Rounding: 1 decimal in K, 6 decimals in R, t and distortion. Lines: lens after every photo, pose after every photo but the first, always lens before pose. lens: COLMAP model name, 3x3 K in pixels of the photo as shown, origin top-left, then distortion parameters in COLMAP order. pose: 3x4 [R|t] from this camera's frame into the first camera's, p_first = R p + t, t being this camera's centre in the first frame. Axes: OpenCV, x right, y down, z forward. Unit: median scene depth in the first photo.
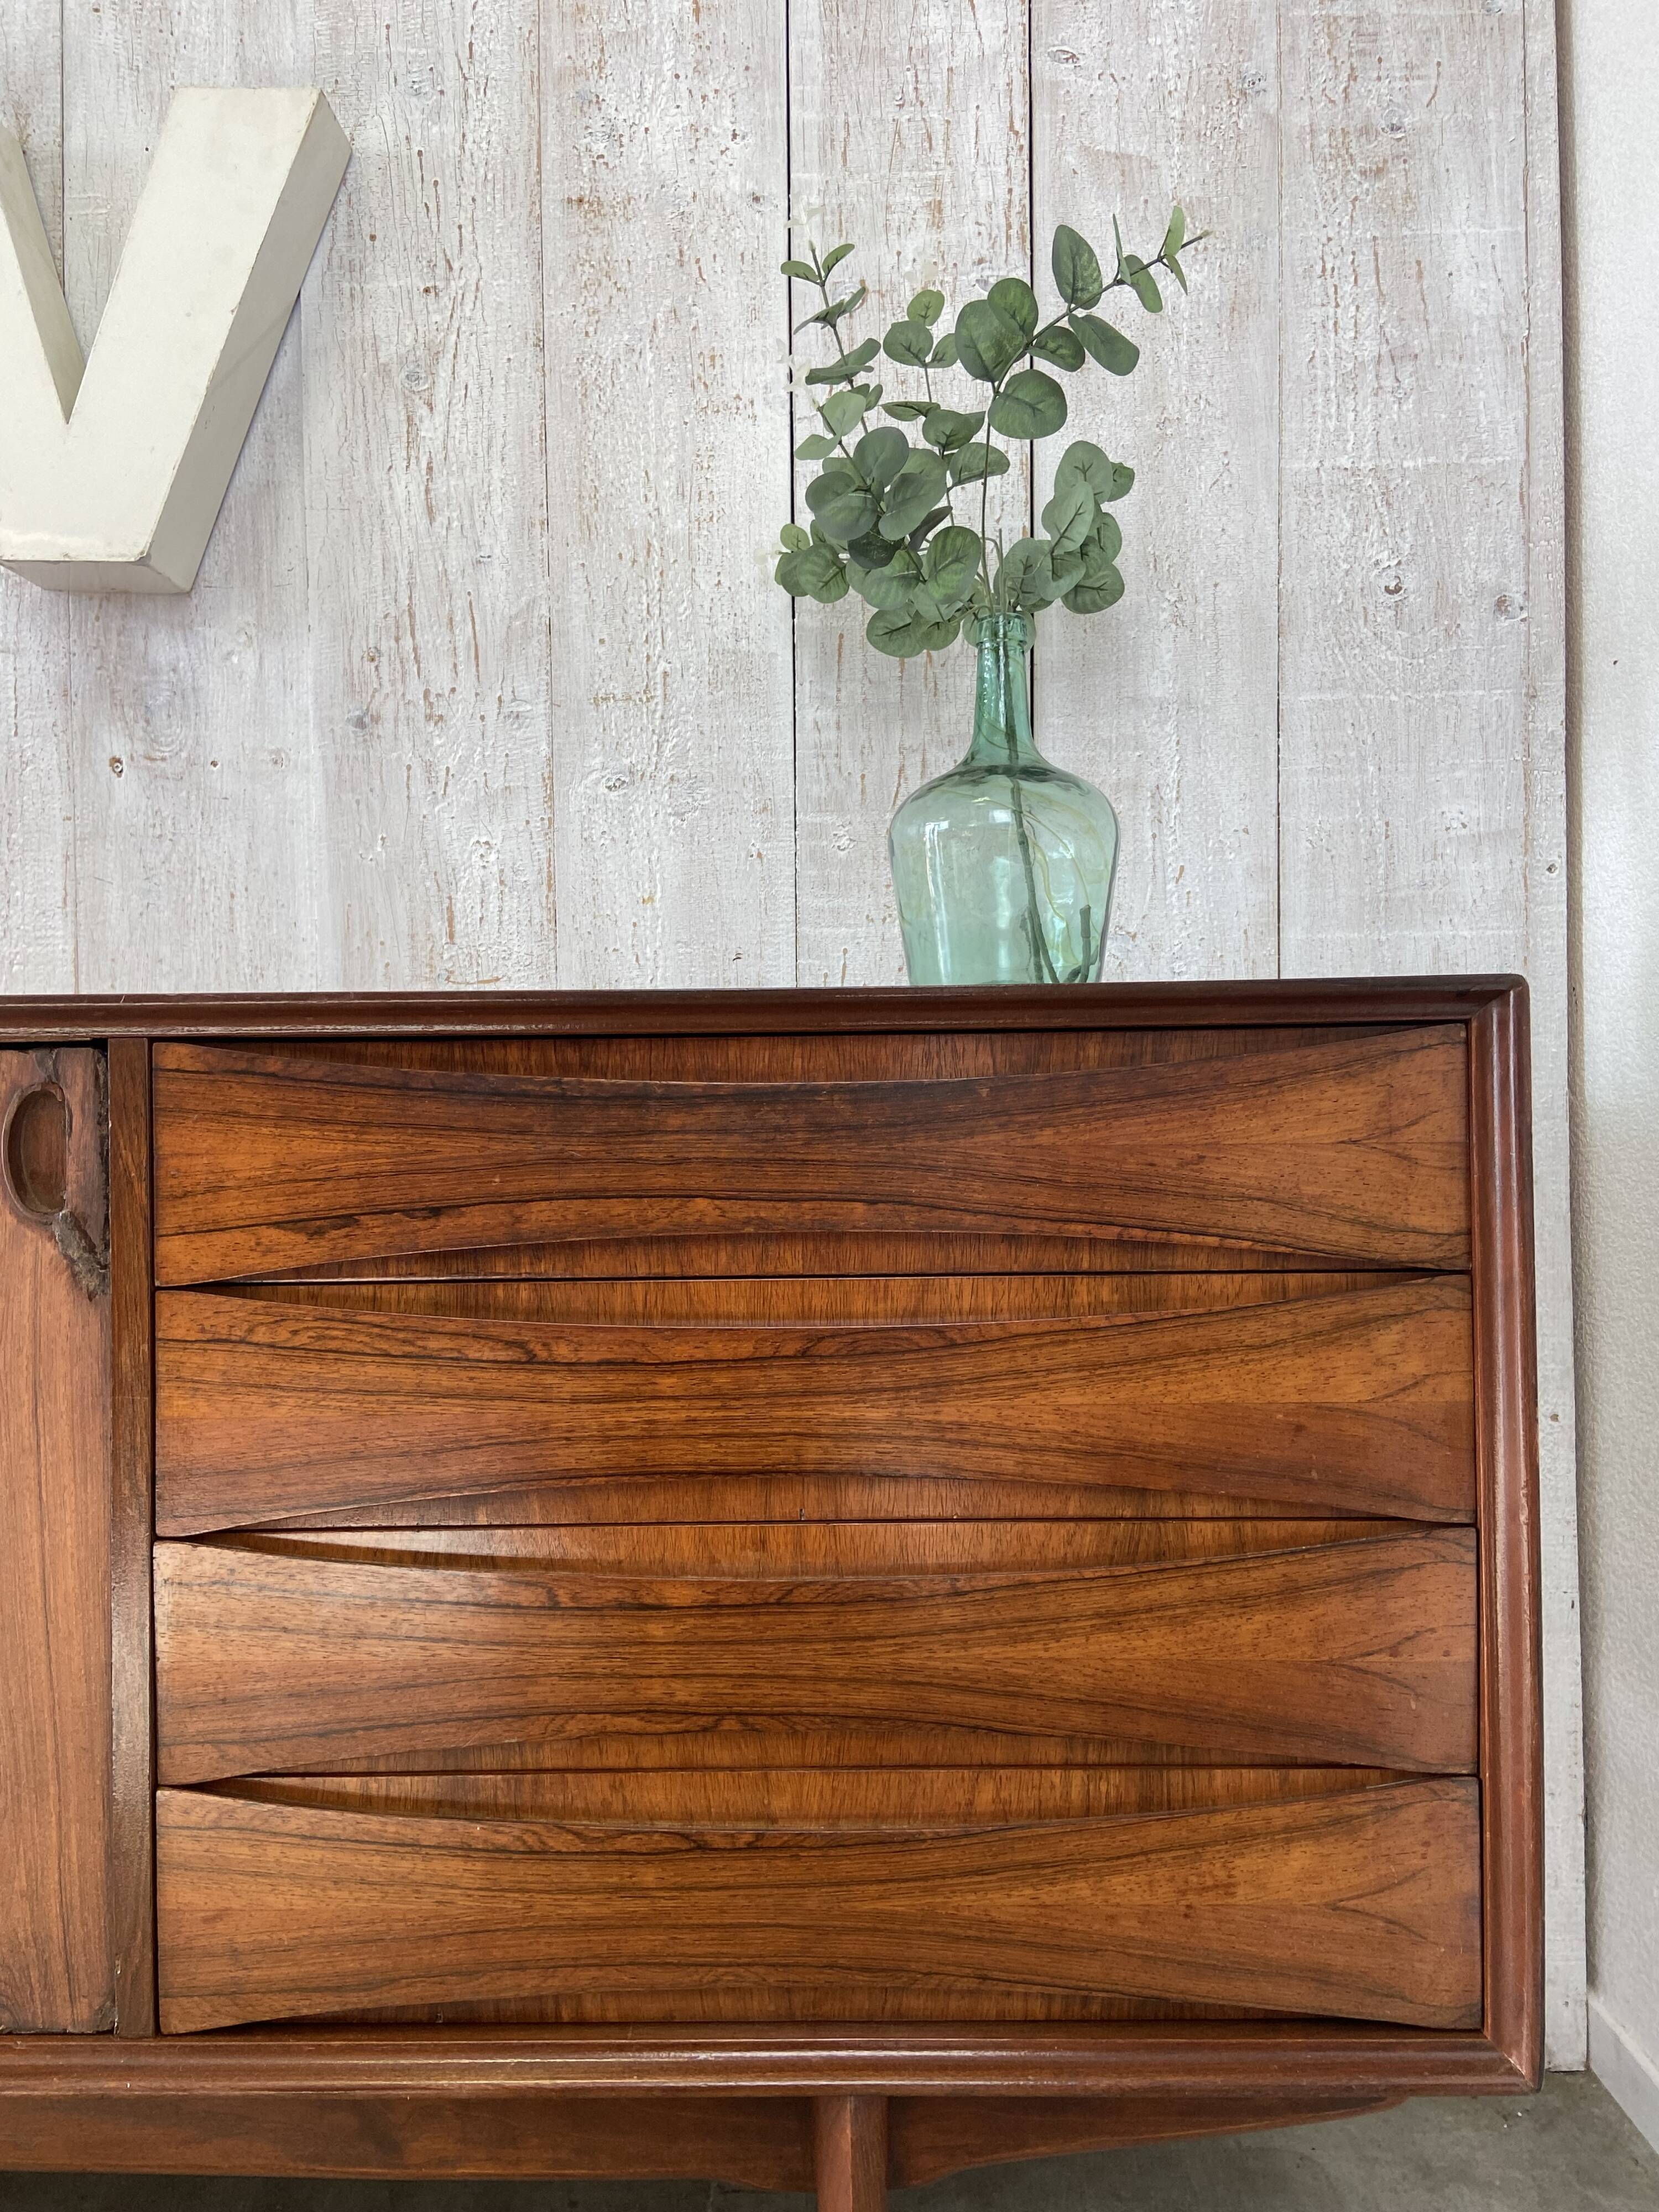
lens RADIAL K [[1663.0, 0, 827.2], [0, 1663.0, 1098.3], [0, 0, 1]] dist [0.134301, -0.177536]
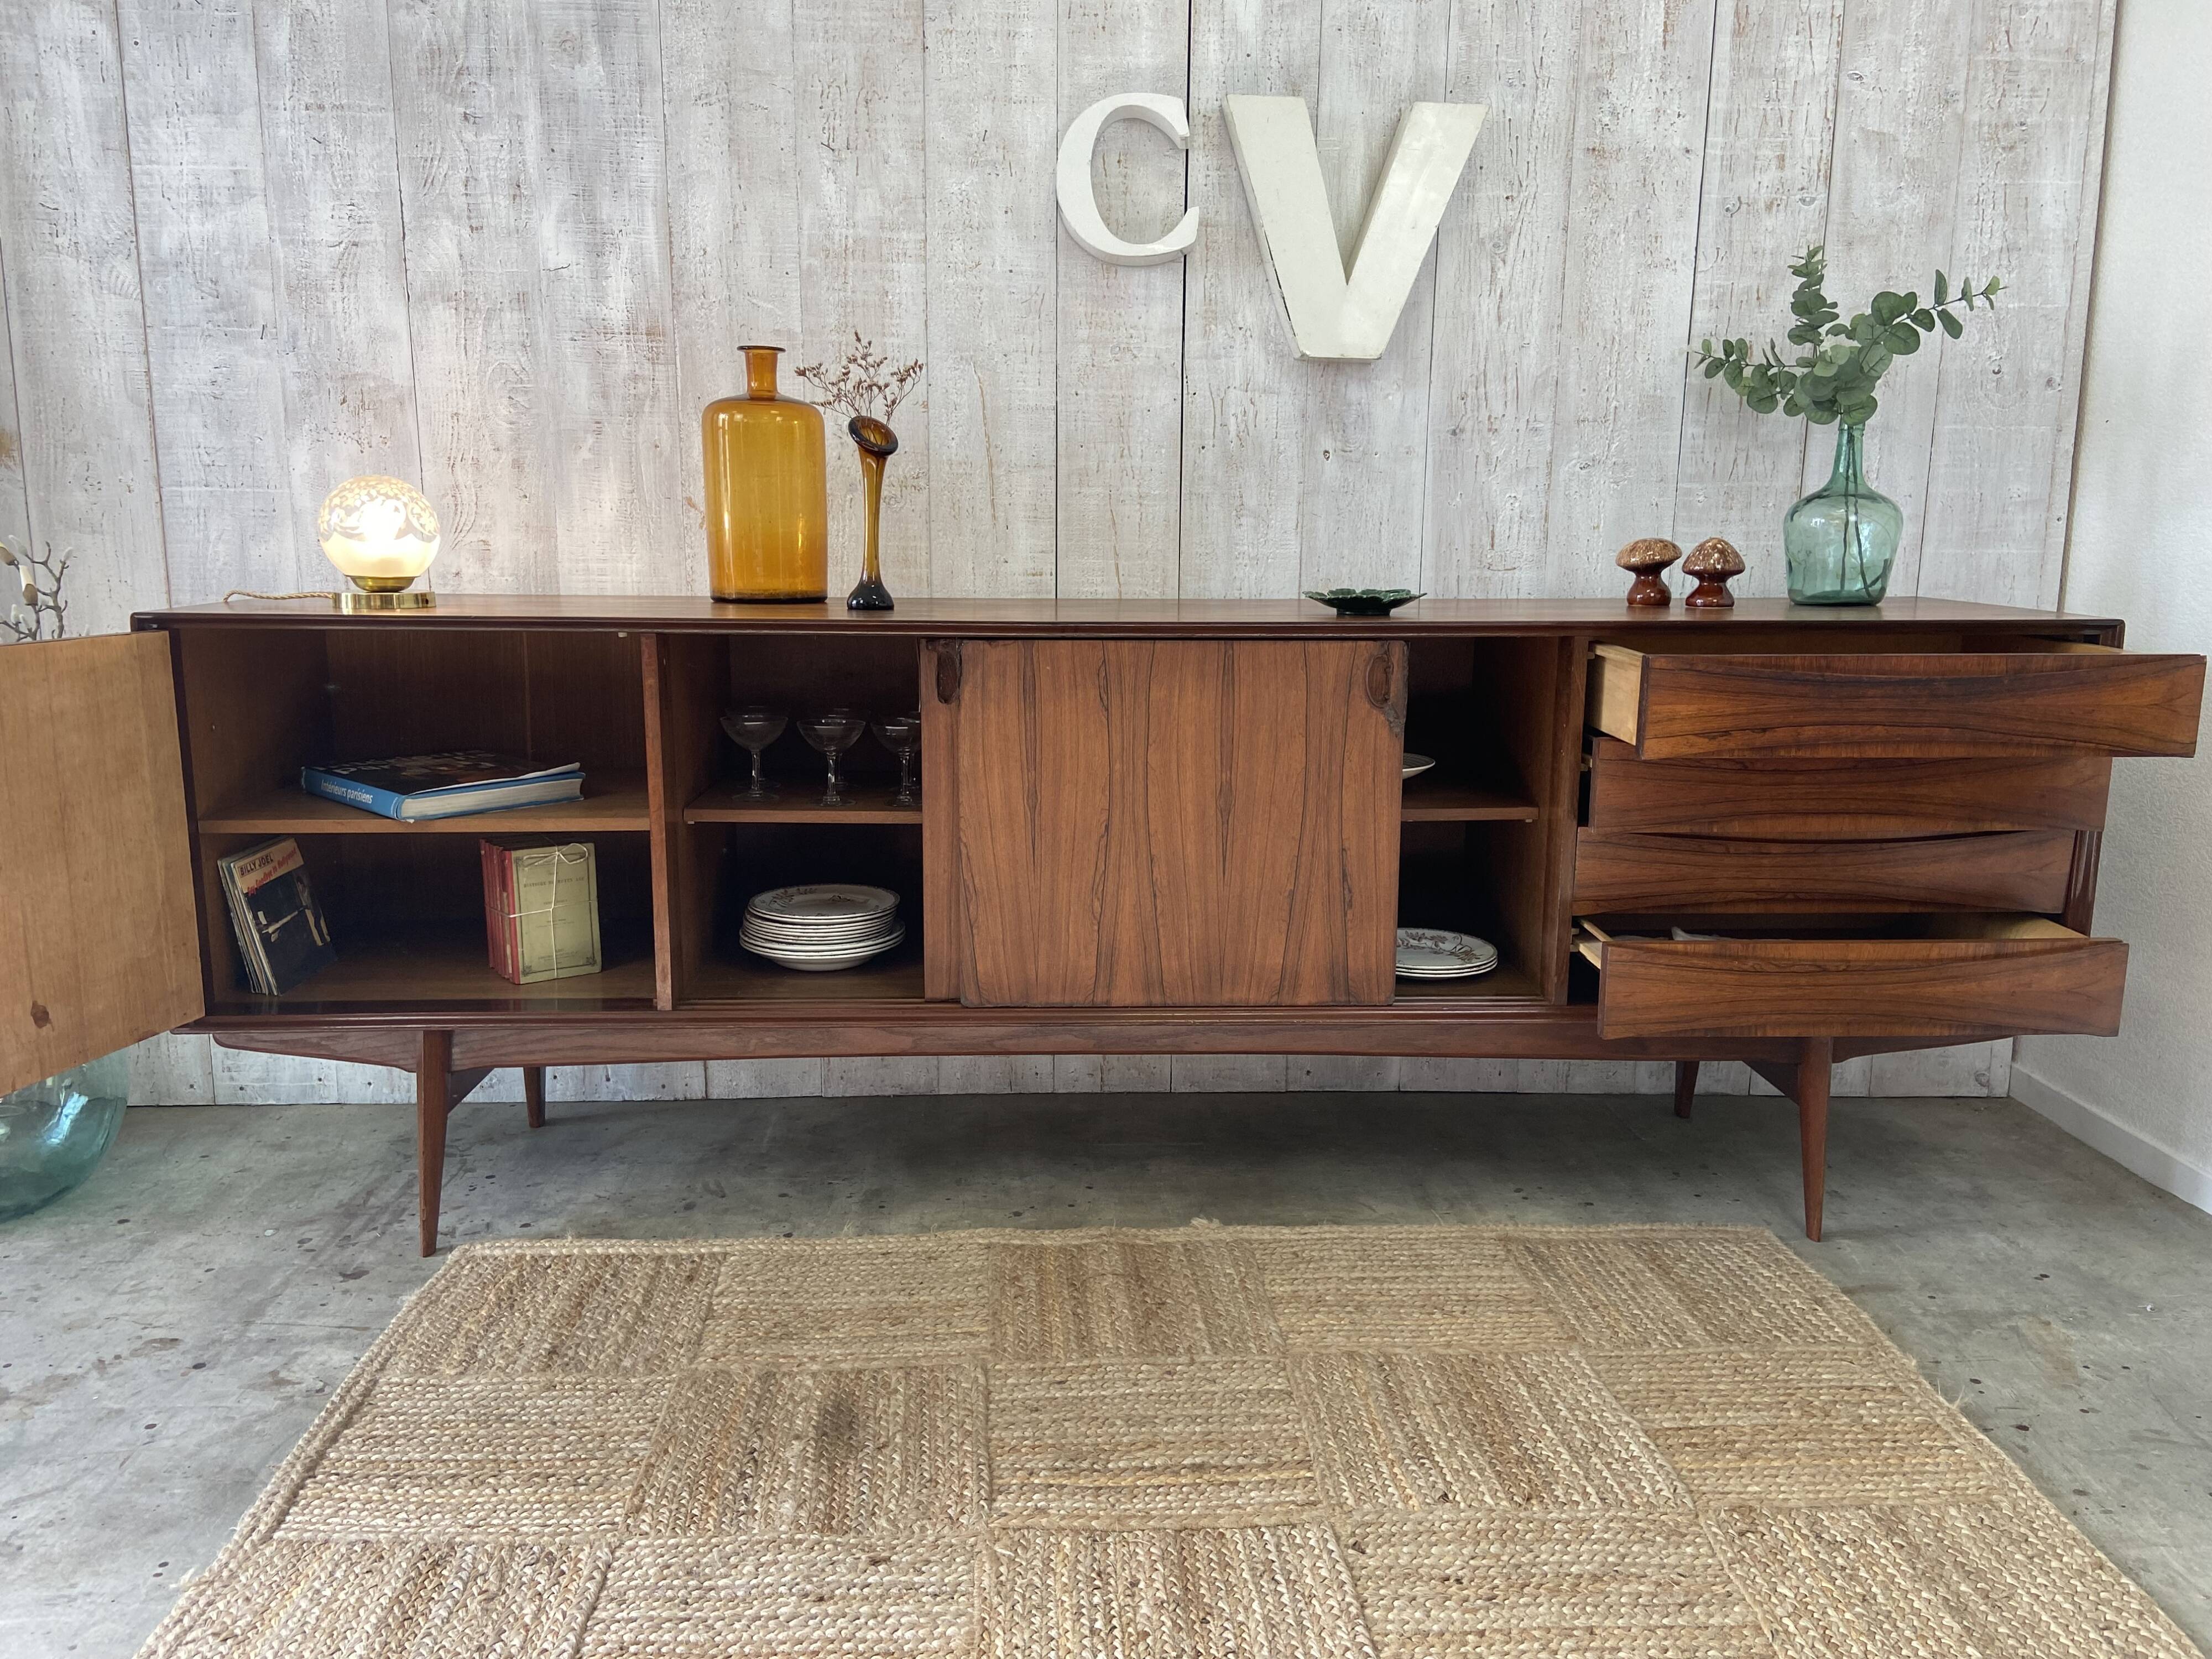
lens RADIAL K [[1662.2, 0, 1102.8], [0, 1662.2, 807.5], [0, 0, 1]] dist [0.139872, -0.181908]
pose [[0.998173, 0.007561, 0.059944, -1.284236], [-0.017922, 0.984540, 0.174240, -0.210151], [-0.057700, -0.174996, 0.982877, -1.520544]]
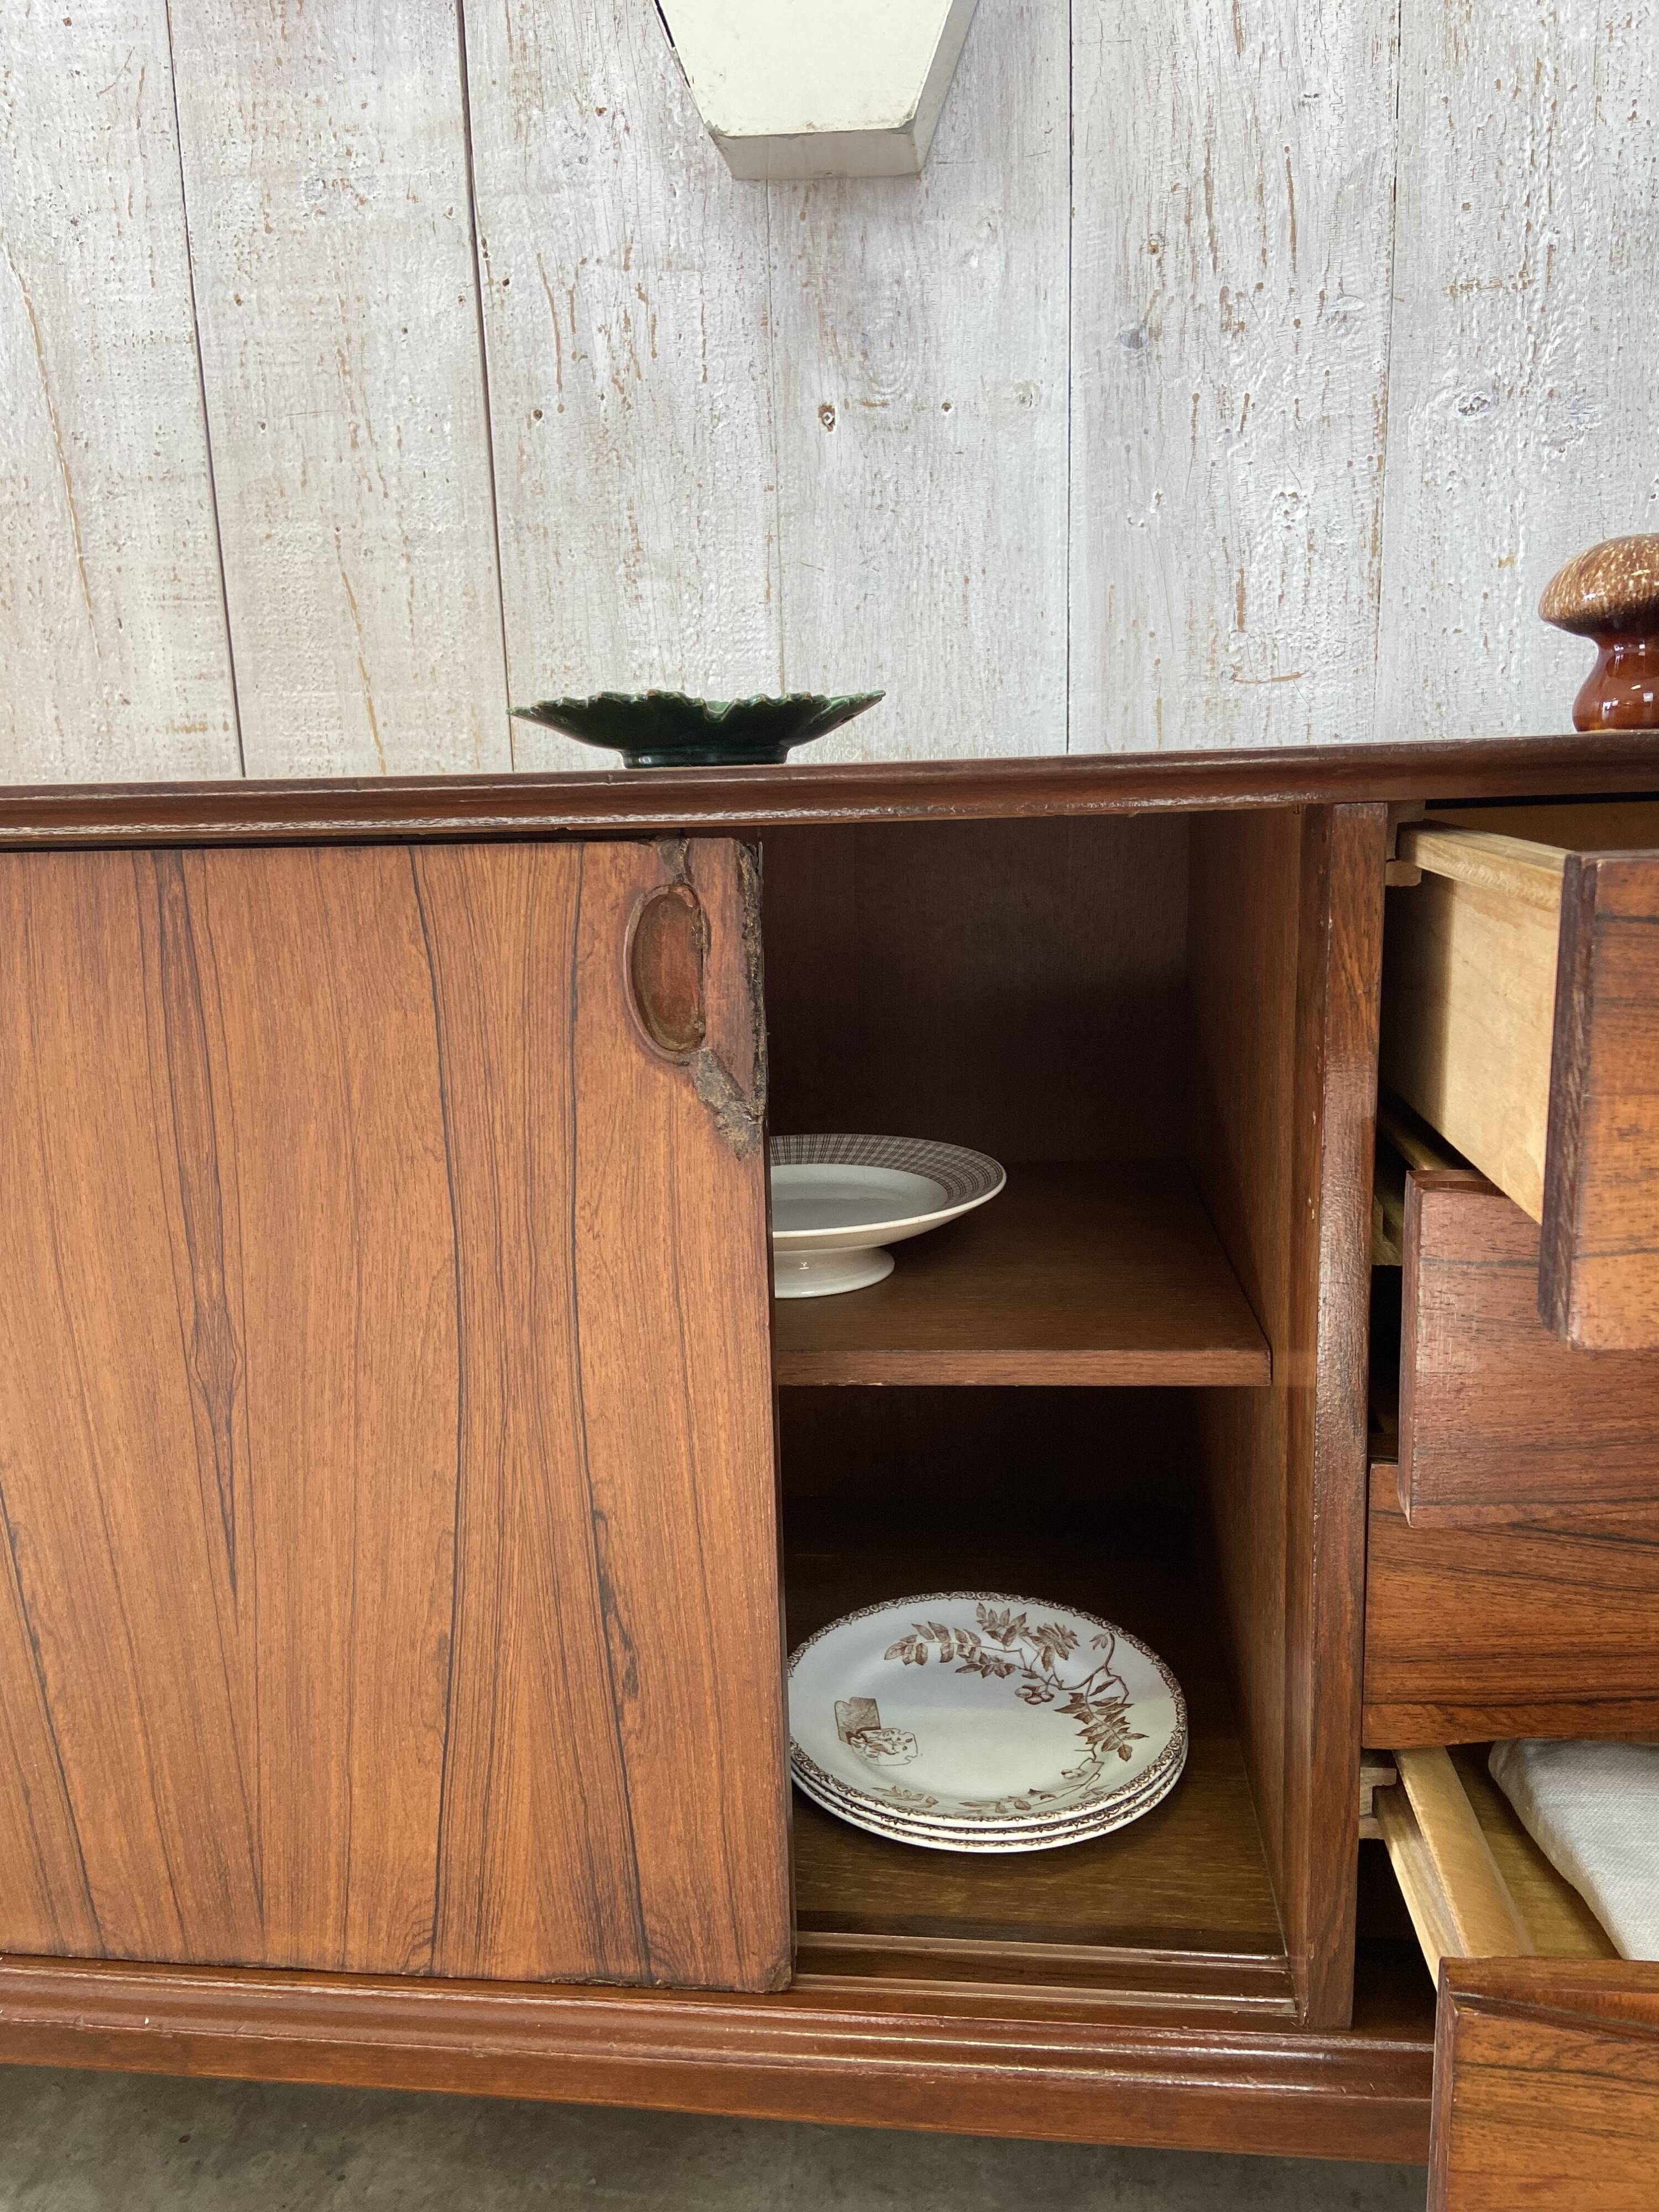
lens RADIAL K [[1659.7, 0, 818.9], [0, 1659.7, 1084.9], [0, 0, 1]] dist [0.135743, -0.181662]
pose [[0.995503, -0.000219, -0.094733, -0.567929], [0.017983, 0.982251, 0.186707, -0.054716], [0.093010, -0.187571, 0.977838, 0.255414]]
